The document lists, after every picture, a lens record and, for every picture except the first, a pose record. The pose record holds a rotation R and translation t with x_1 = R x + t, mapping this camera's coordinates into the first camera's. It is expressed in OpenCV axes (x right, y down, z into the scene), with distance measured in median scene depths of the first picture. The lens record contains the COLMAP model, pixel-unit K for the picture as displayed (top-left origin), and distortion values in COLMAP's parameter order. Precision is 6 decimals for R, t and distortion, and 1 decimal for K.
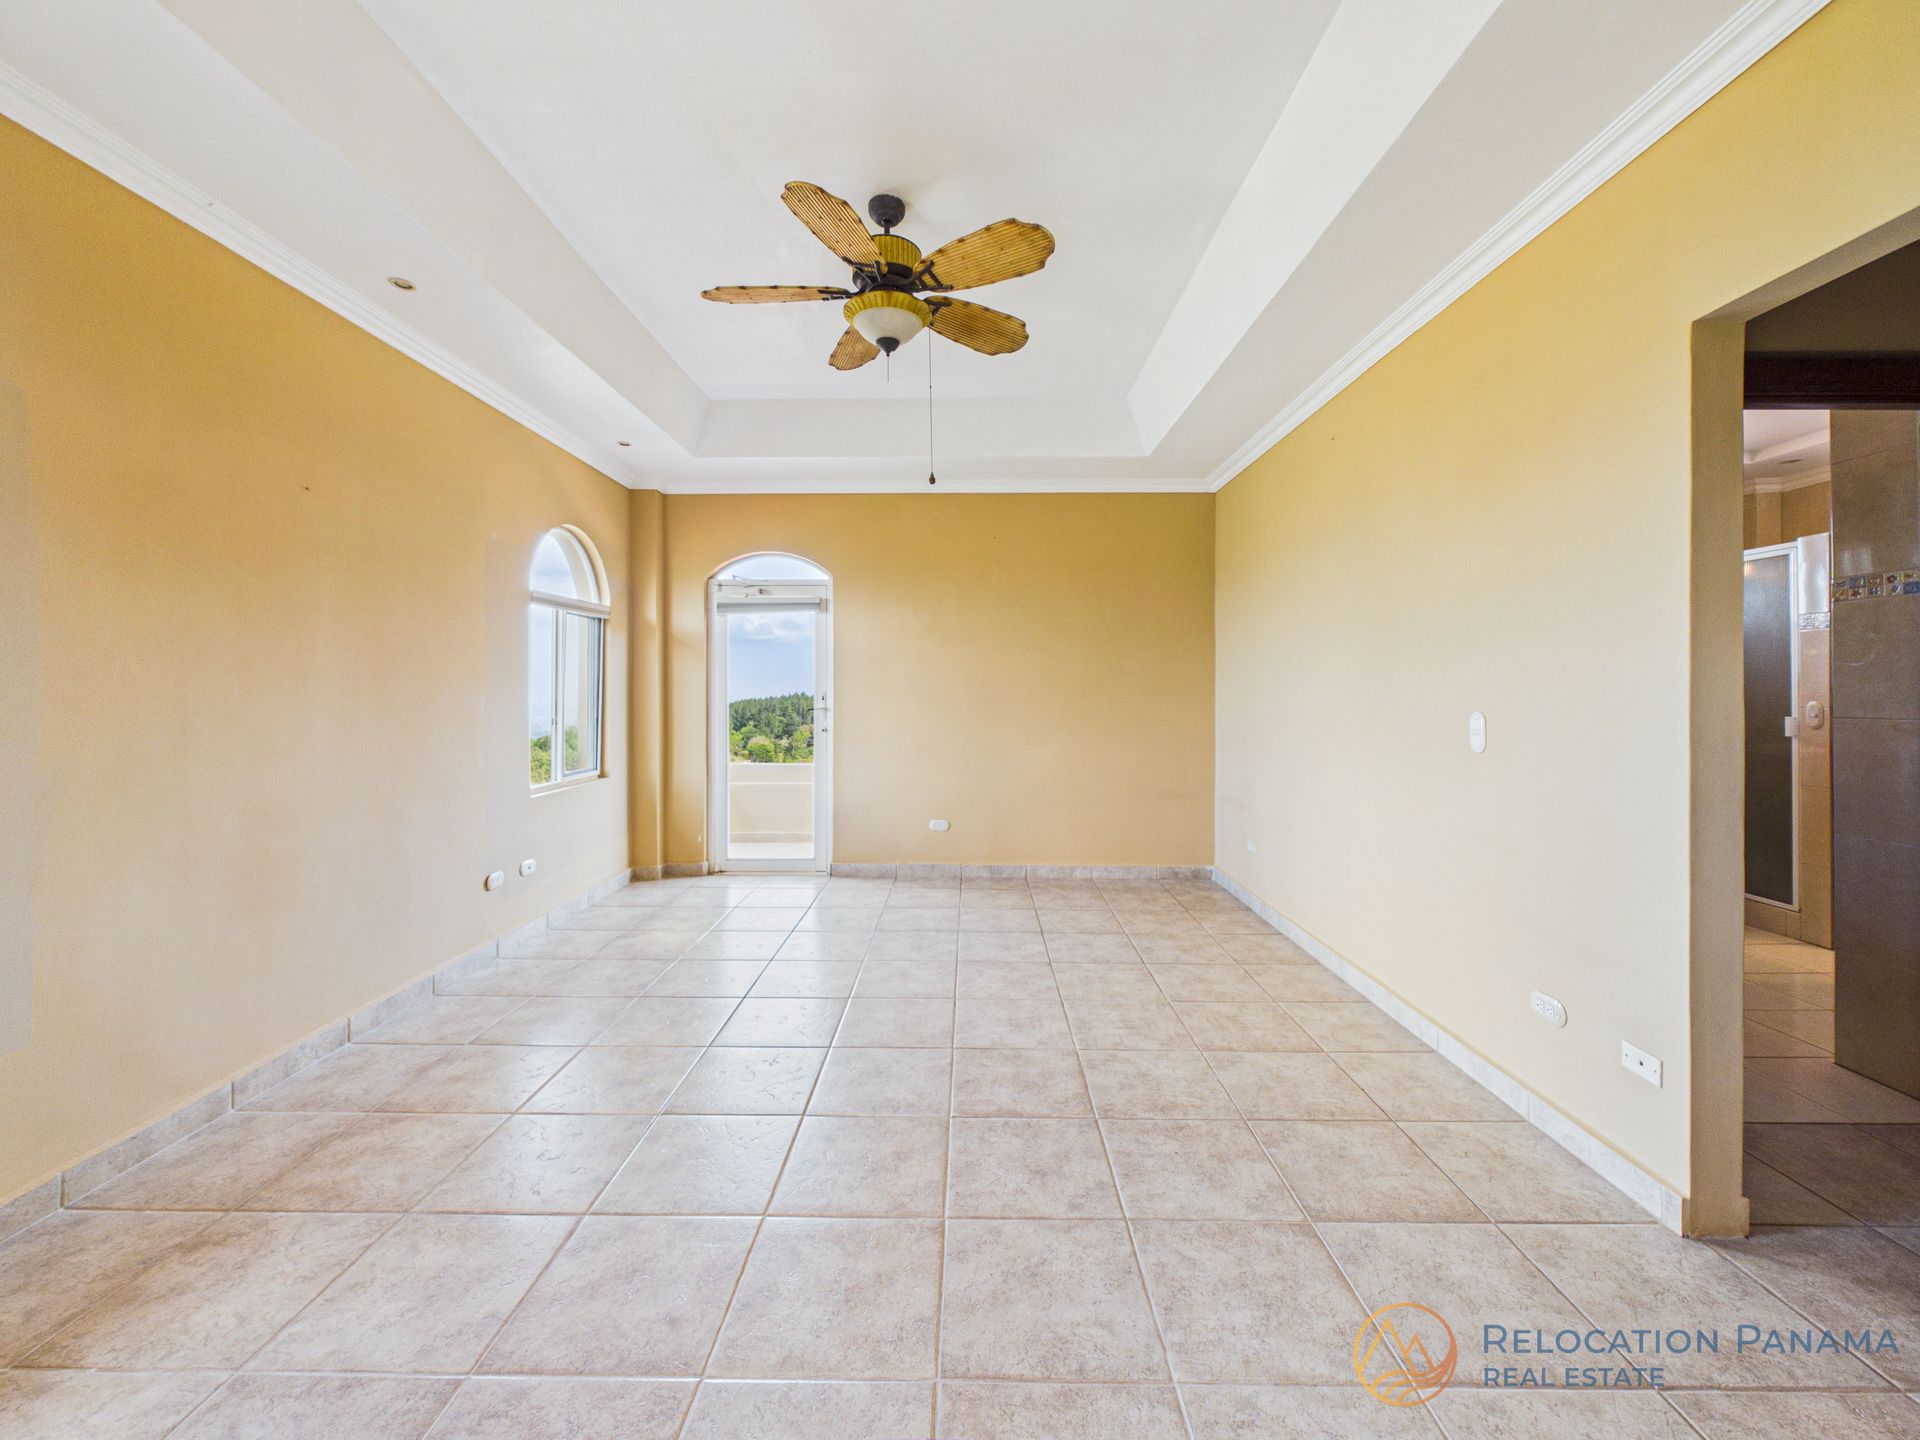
lens RADIAL K [[1019.0, 0, 958.7], [0, 1019.0, 690.0], [0, 0, 1]] dist [-0.002044, -0.001133]
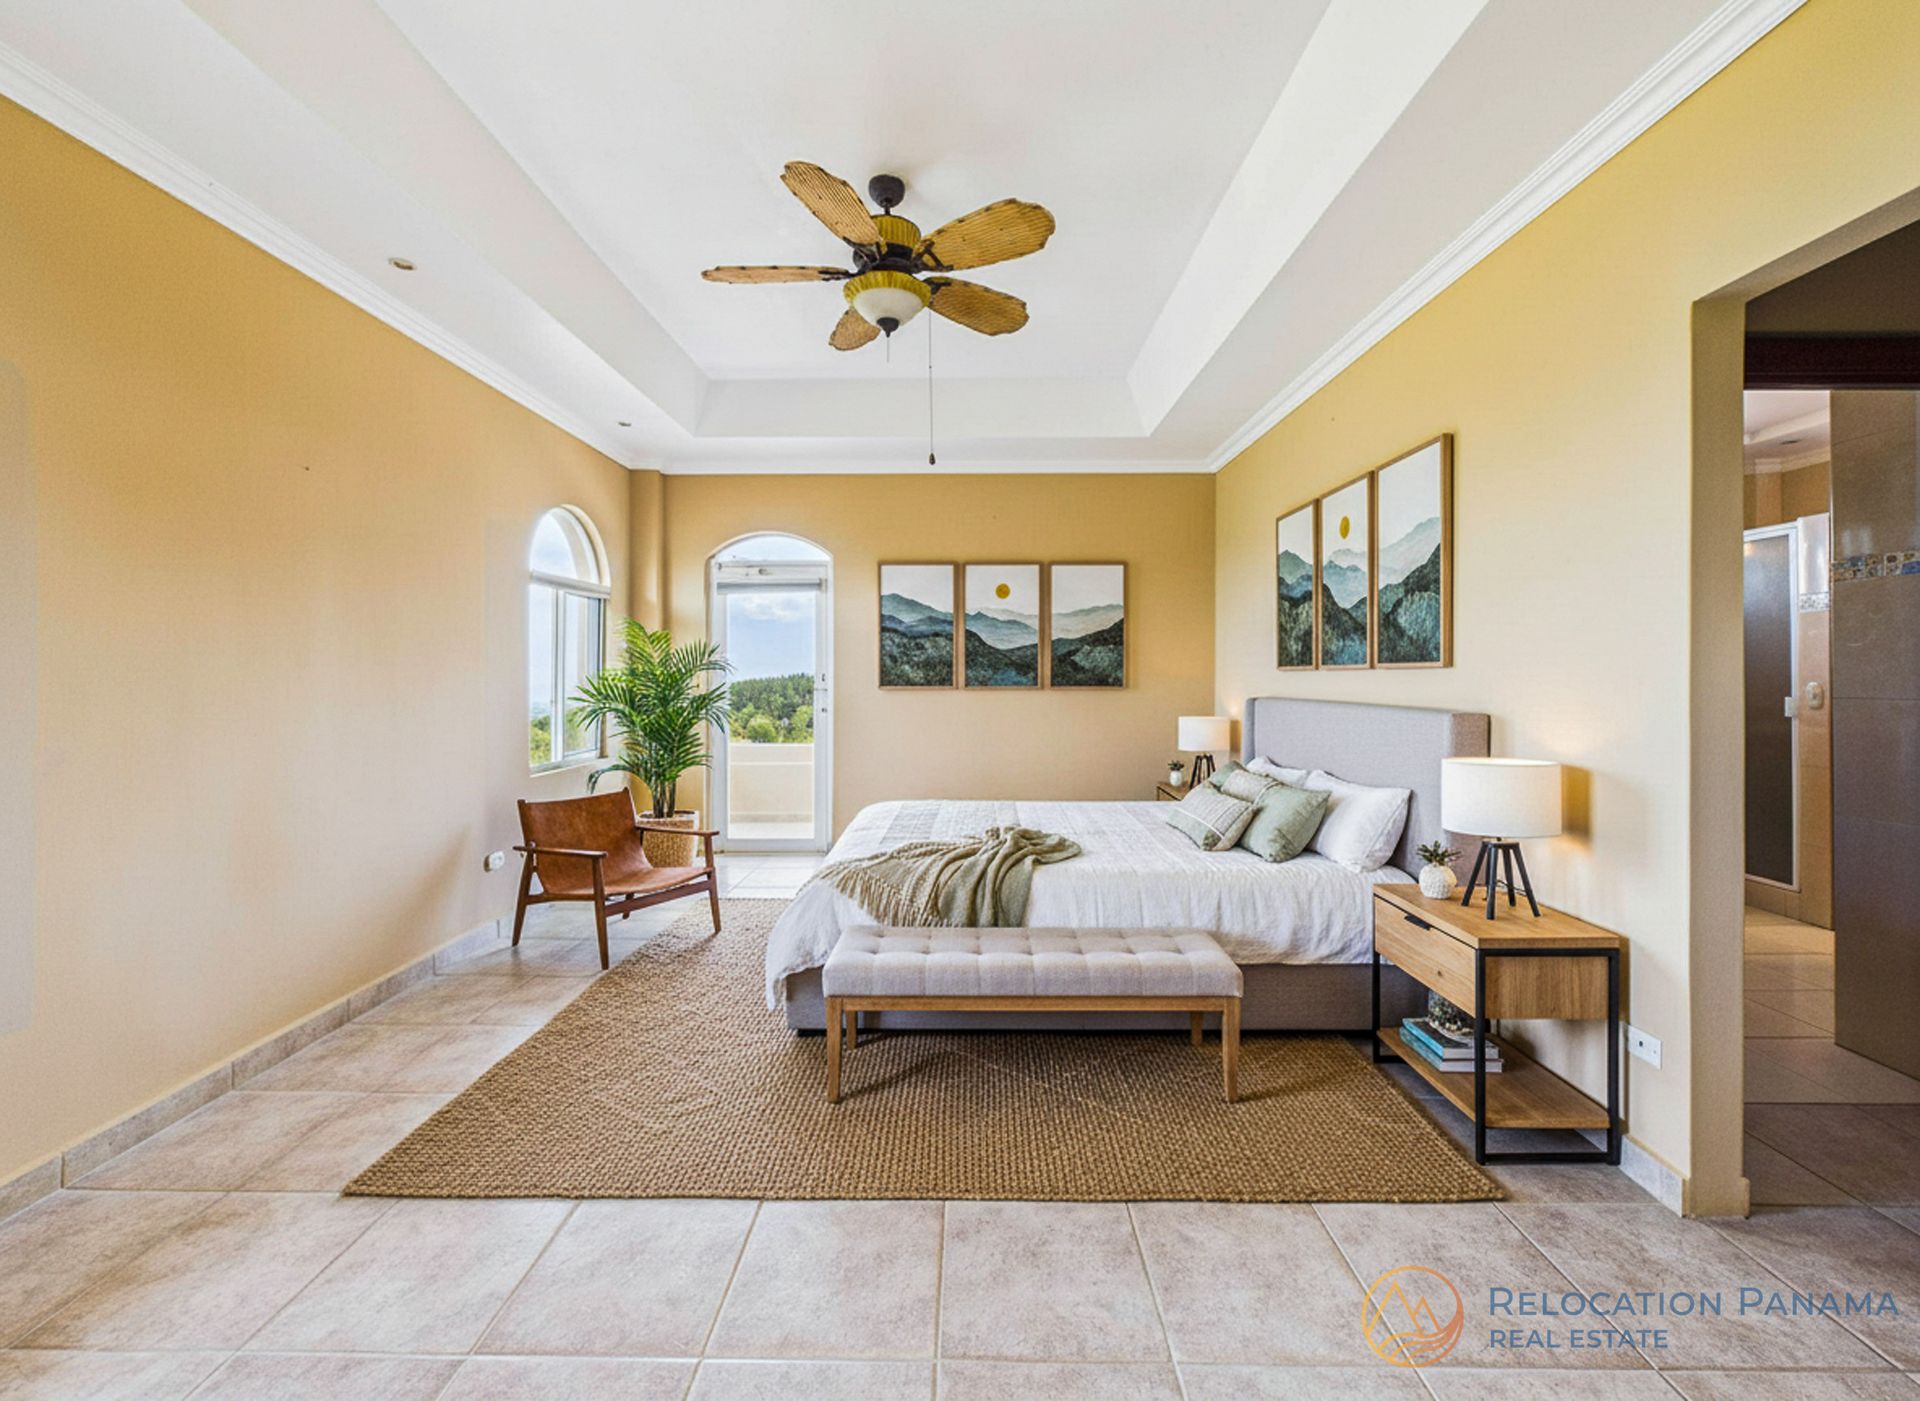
lens RADIAL K [[2055.0, 0, 960.0], [0, 2055.0, 700.5], [0, 0, 1]] dist [-0.002290, -0.000966]
pose [[0.999997, 0.000019, 0.002531, -0.003988], [-0.000058, 0.999881, 0.015437, -0.001422], [-0.002530, -0.015437, 0.999878, -1.015424]]
